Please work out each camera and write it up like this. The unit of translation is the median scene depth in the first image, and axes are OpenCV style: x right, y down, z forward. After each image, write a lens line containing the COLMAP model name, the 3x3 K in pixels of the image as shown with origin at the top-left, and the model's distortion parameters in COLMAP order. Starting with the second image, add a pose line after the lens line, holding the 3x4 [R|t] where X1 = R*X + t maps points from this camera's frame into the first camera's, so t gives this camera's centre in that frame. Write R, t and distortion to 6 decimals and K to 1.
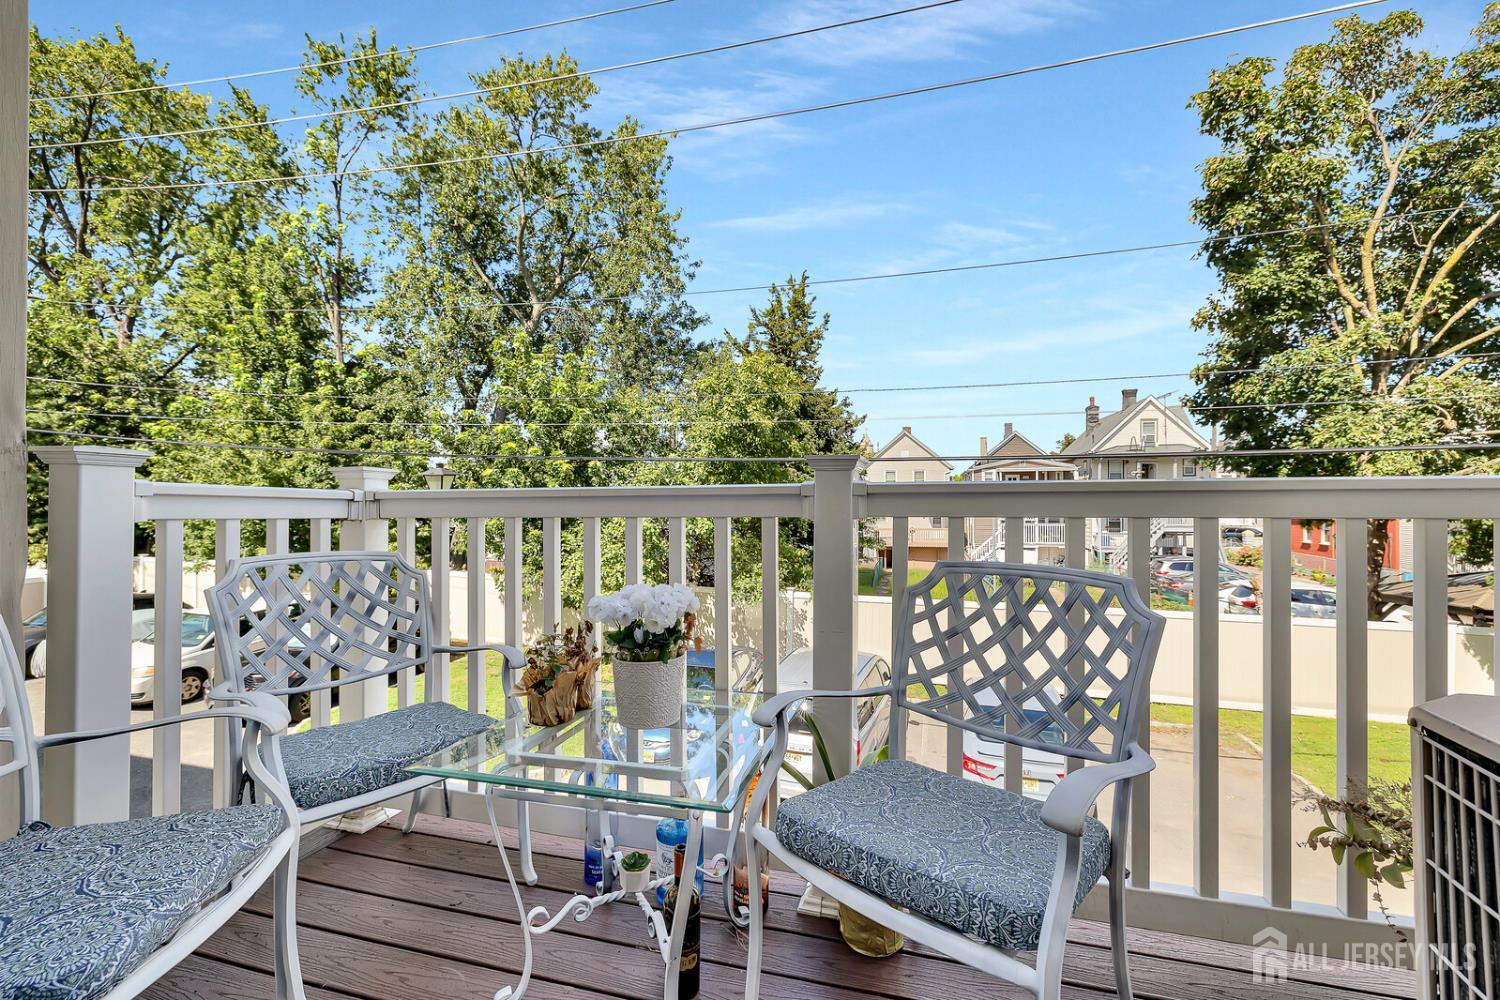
lens RADIAL K [[633.7, 0, 756.4], [0, 633.7, 488.7], [0, 0, 1]] dist [-0.005720, 0.001457]
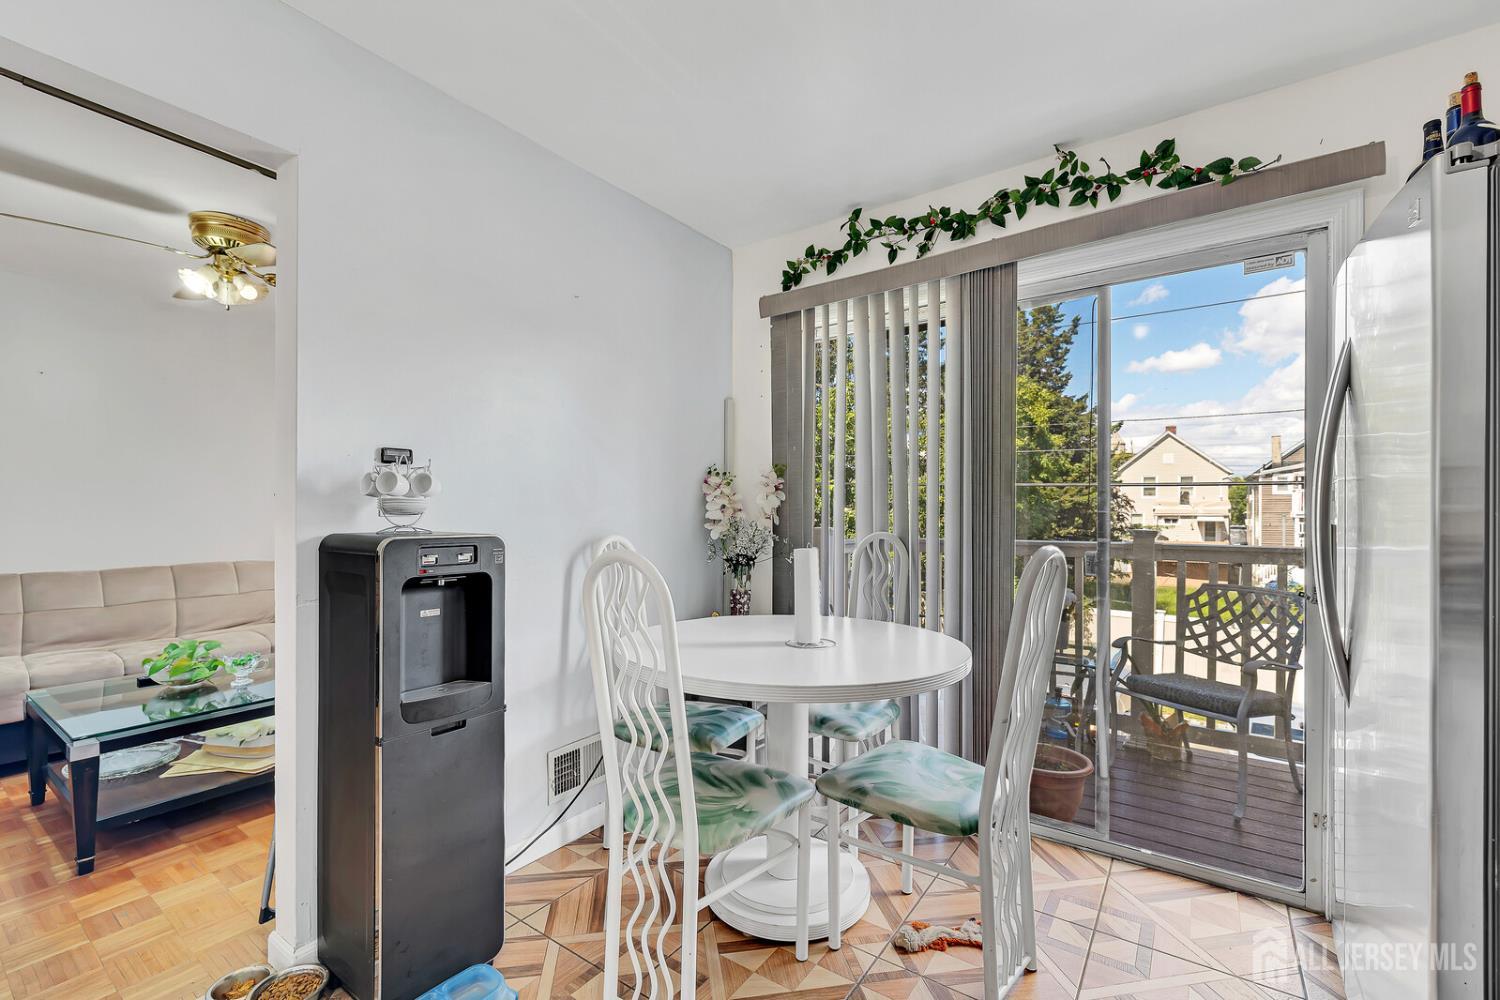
lens RADIAL K [[633.7, 0, 754.3], [0, 633.7, 498.8], [0, 0, 1]] dist [-0.005720, 0.001457]
pose [[0.939938, 0.004581, -0.341316, -0.378914], [-0.001587, 0.999958, 0.009049, -0.172005], [0.341343, -0.007964, 0.939905, -1.407046]]
